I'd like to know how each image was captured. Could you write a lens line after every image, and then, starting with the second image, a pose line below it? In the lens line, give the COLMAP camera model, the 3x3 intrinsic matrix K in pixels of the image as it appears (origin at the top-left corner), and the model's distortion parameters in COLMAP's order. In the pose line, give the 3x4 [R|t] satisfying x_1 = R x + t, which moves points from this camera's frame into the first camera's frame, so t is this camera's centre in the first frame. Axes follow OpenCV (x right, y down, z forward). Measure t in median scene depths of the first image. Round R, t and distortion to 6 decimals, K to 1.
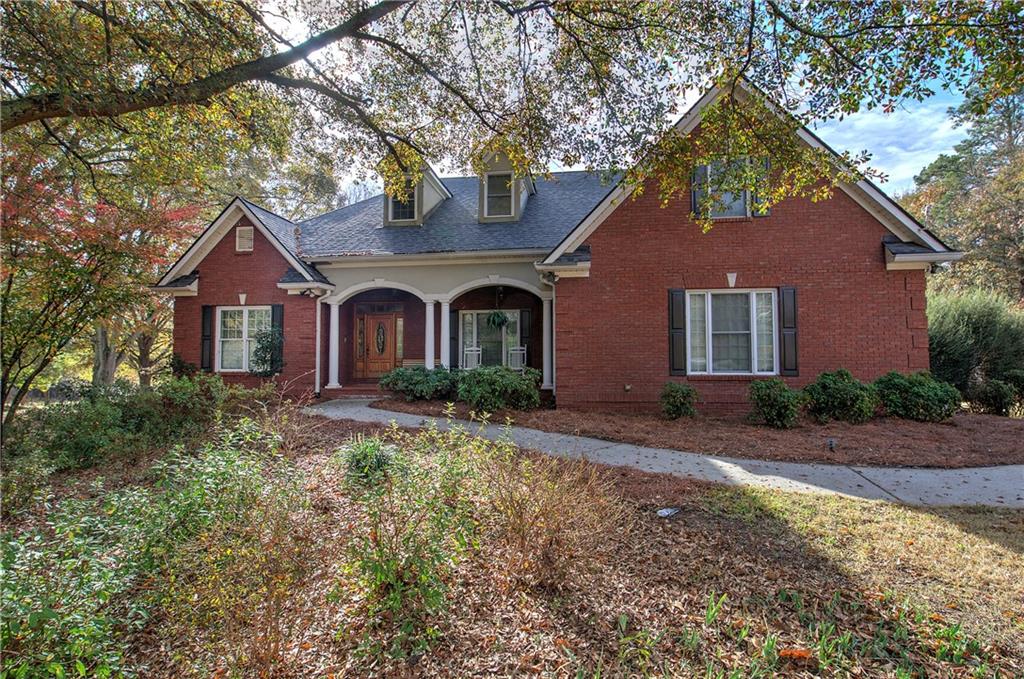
lens RADIAL K [[485.5, 0, 510.1], [0, 485.5, 336.1], [0, 0, 1]] dist [0.008739, -0.000631]
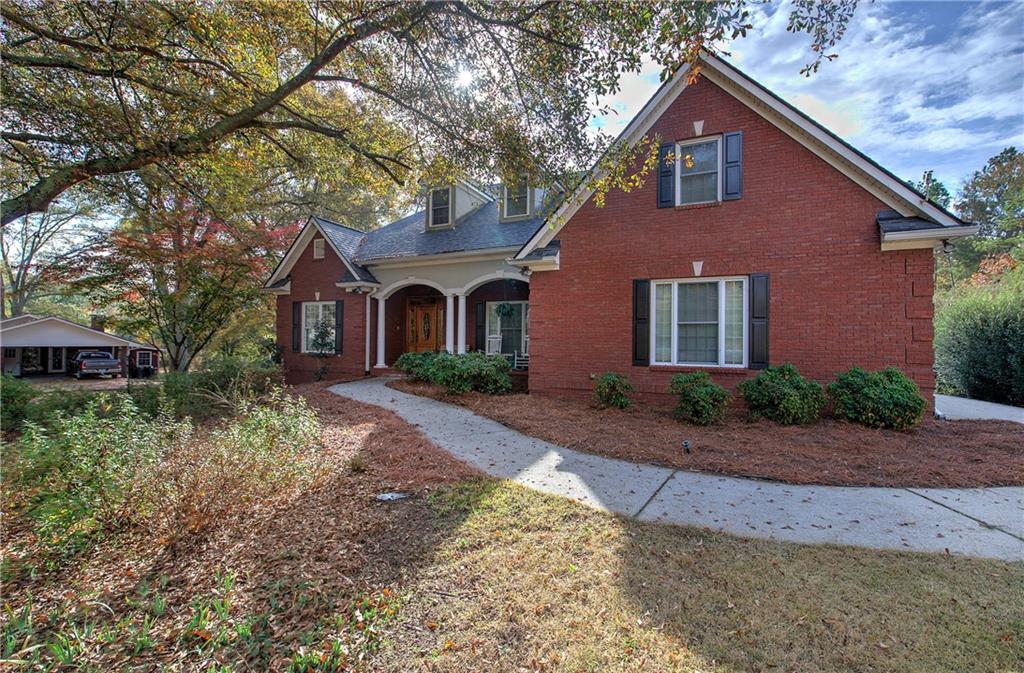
lens RADIAL K [[433.0, 0, 514.1], [0, 433.0, 334.4], [0, 0, 1]] dist [-0.000972, 0.000475]
pose [[0.958673, 0.006916, -0.284424, 0.344535], [0.001407, 0.999577, 0.029048, -0.009668], [0.284505, -0.028248, 0.958258, 0.068097]]
